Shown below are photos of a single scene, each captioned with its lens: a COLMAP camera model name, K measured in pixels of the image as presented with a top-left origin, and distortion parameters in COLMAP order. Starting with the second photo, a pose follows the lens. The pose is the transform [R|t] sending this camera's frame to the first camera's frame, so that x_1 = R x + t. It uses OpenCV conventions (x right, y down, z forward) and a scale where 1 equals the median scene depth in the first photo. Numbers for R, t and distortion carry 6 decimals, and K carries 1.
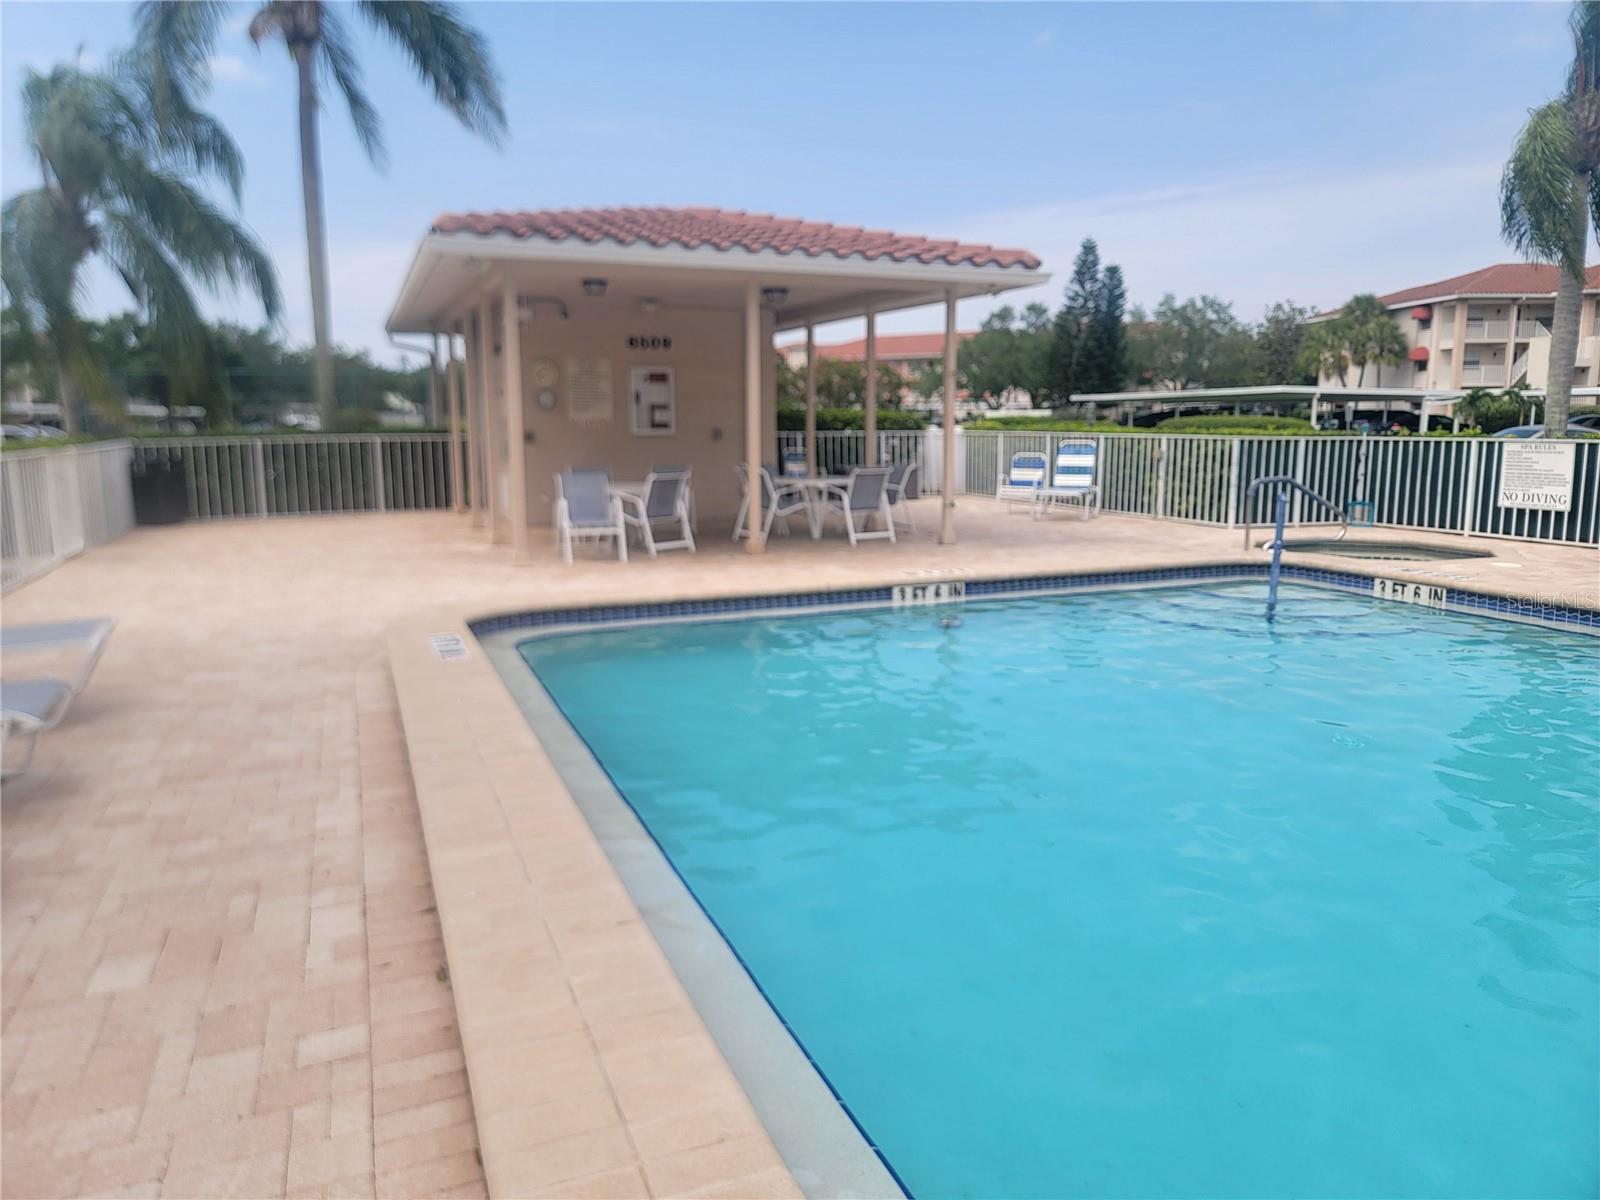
lens RADIAL K [[1100.0, 0, 800.0], [0, 1100.0, 600.0], [0, 0, 1]] dist [0.047417, -0.055363]
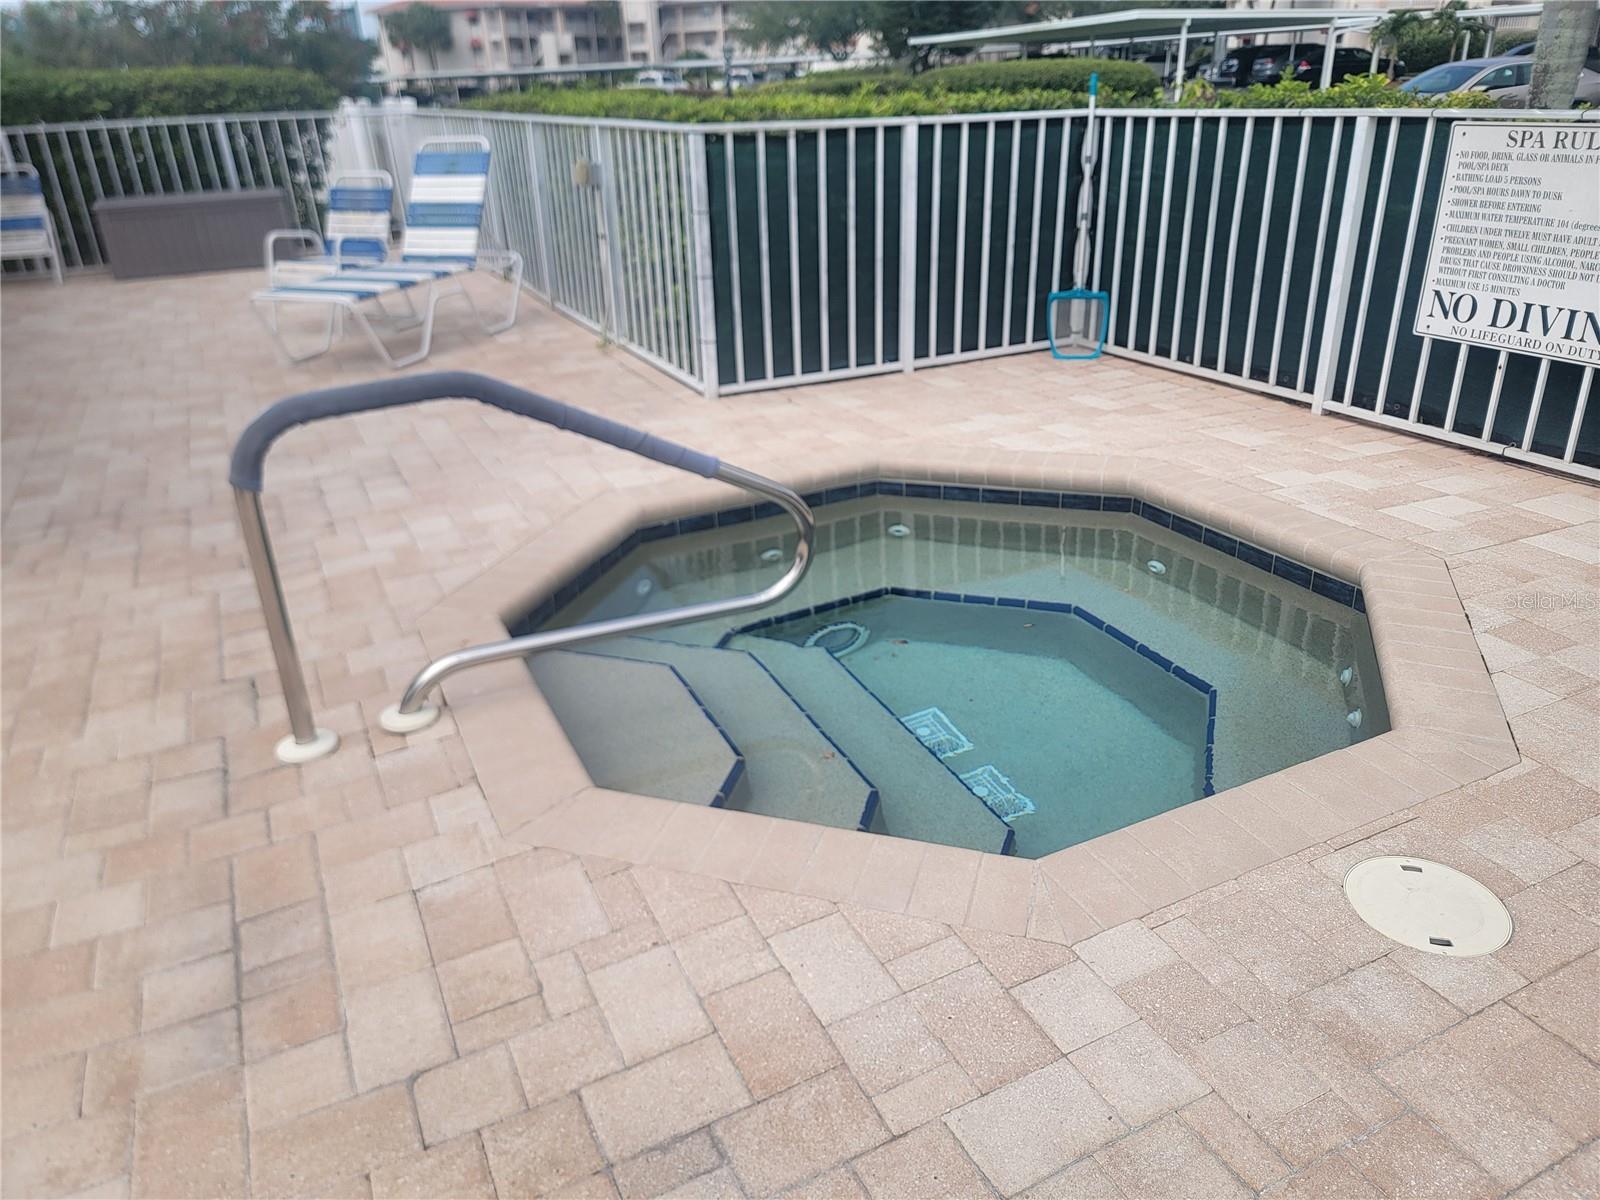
lens RADIAL K [[1088.6, 0, 828.1], [0, 1088.6, 606.8], [0, 0, 1]] dist [0.098883, -0.114314]
pose [[0.993668, -0.074752, 0.083882, 0.346408], [0.048256, 0.958140, 0.282203, -0.087822], [-0.101466, -0.276368, 0.955680, 0.558506]]
